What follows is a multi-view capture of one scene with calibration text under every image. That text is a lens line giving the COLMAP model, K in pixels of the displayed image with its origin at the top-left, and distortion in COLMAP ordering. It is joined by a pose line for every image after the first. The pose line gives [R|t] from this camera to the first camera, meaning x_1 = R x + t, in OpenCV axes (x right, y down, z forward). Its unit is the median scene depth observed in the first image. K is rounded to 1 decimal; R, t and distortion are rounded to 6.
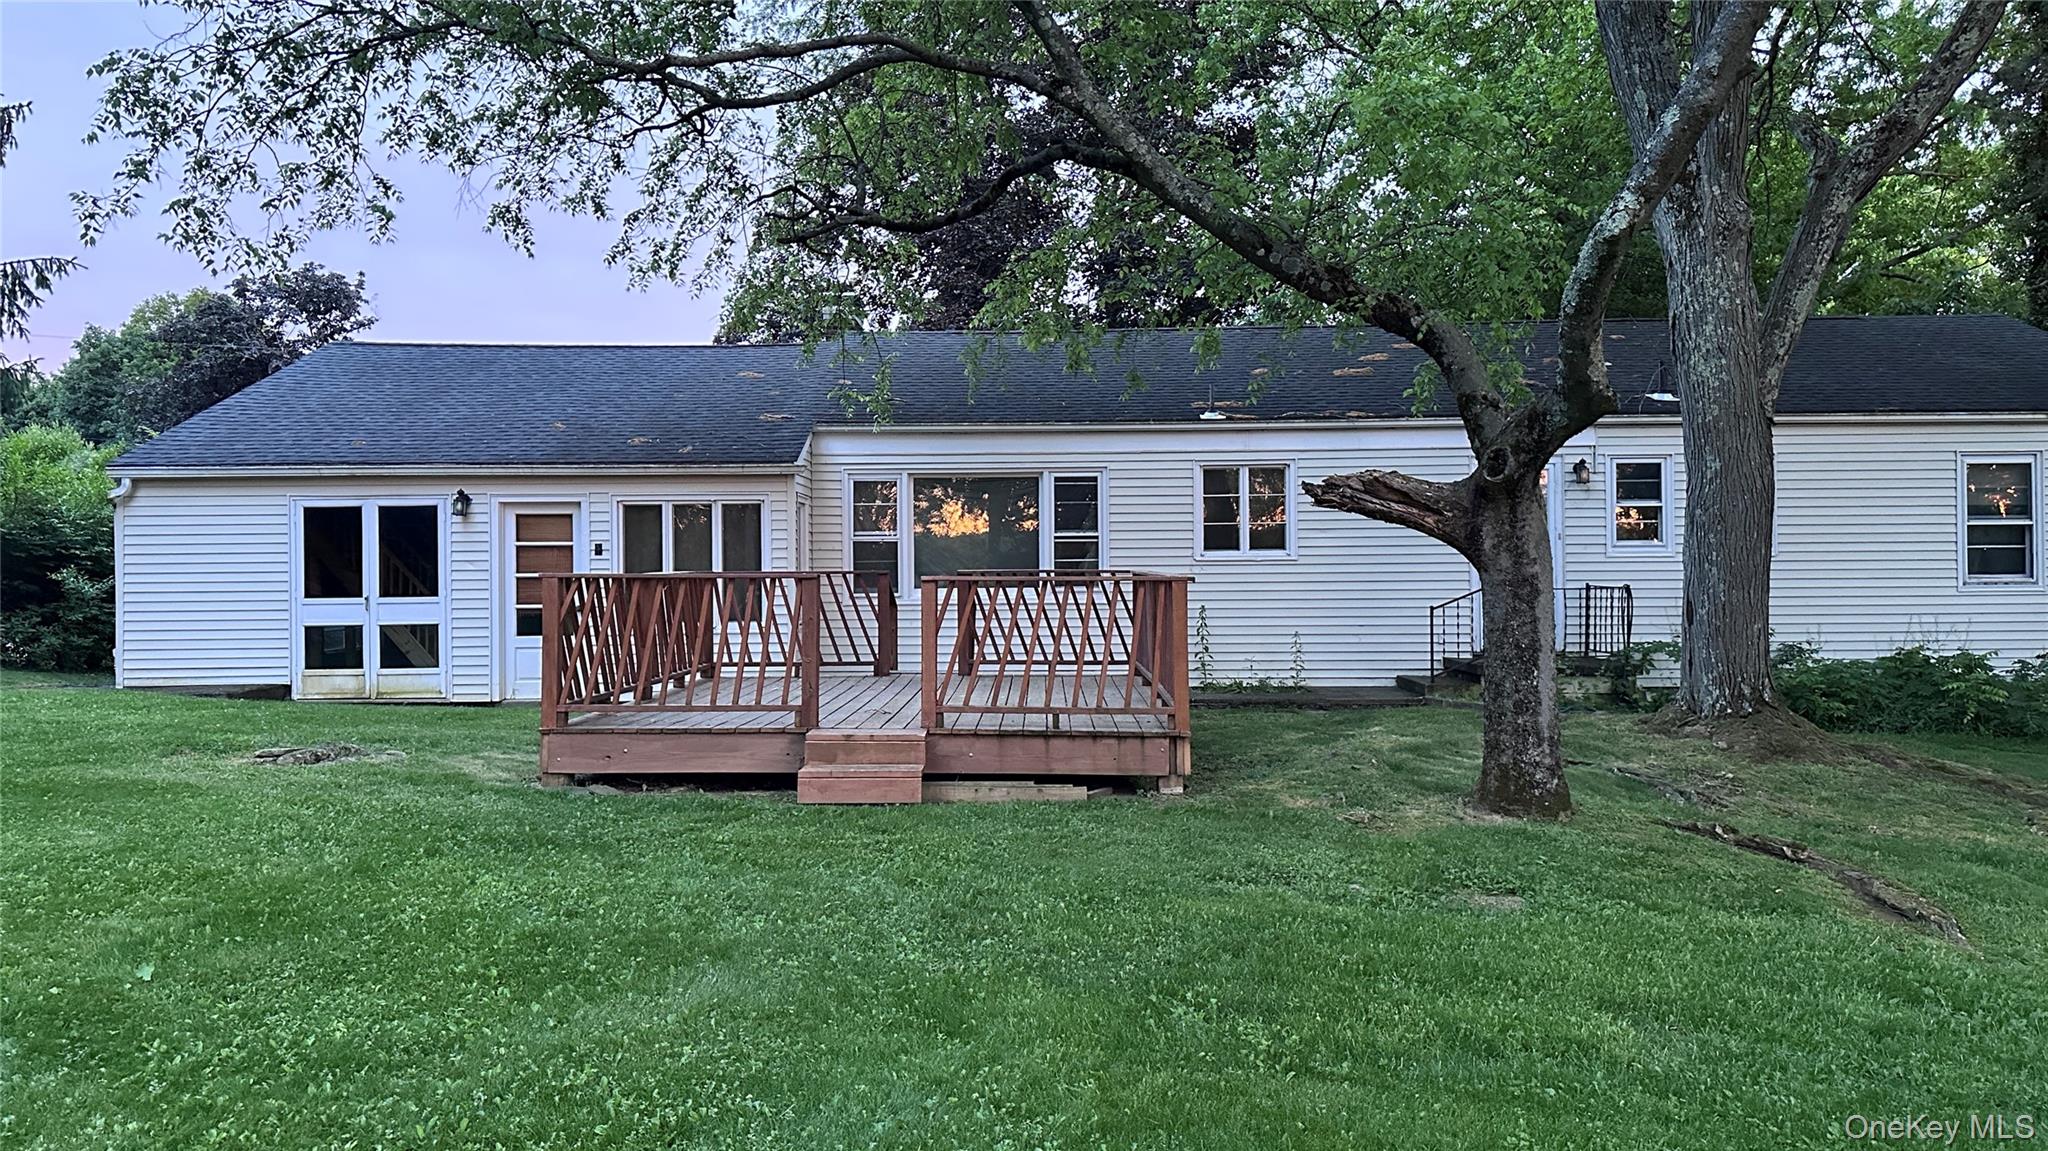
lens RADIAL K [[1372.0, 0, 1007.1], [0, 1372.0, 559.6], [0, 0, 1]] dist [0.014856, -0.052849]
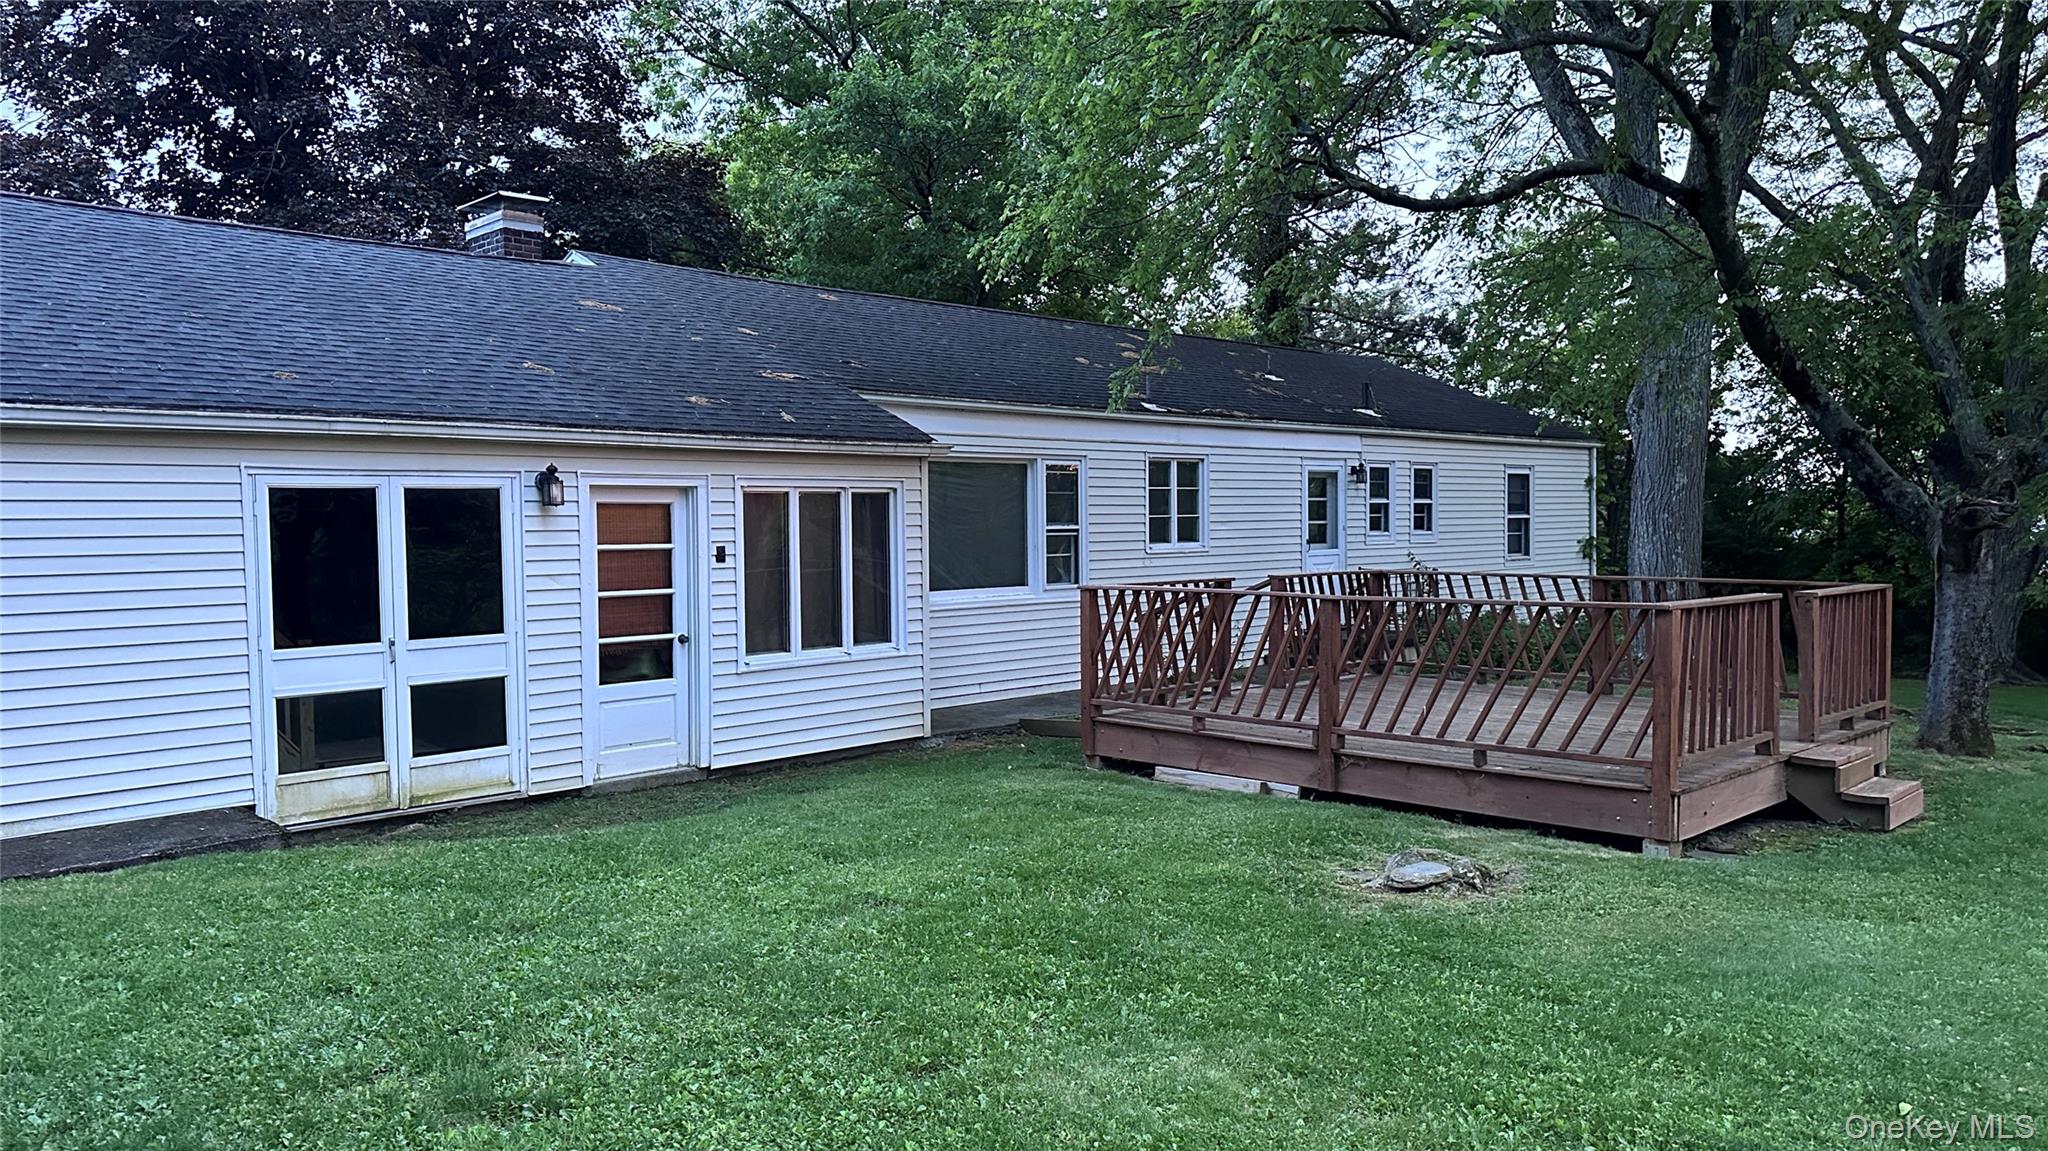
lens RADIAL K [[1372.0, 0, 1017.3], [0, 1372.0, 578.9], [0, 0, 1]] dist [0.014856, -0.052849]
pose [[0.729985, -0.028094, 0.682885, -0.898623], [0.002987, 0.999276, 0.037917, -0.028389], [-0.683456, -0.025639, 0.729541, 0.504953]]
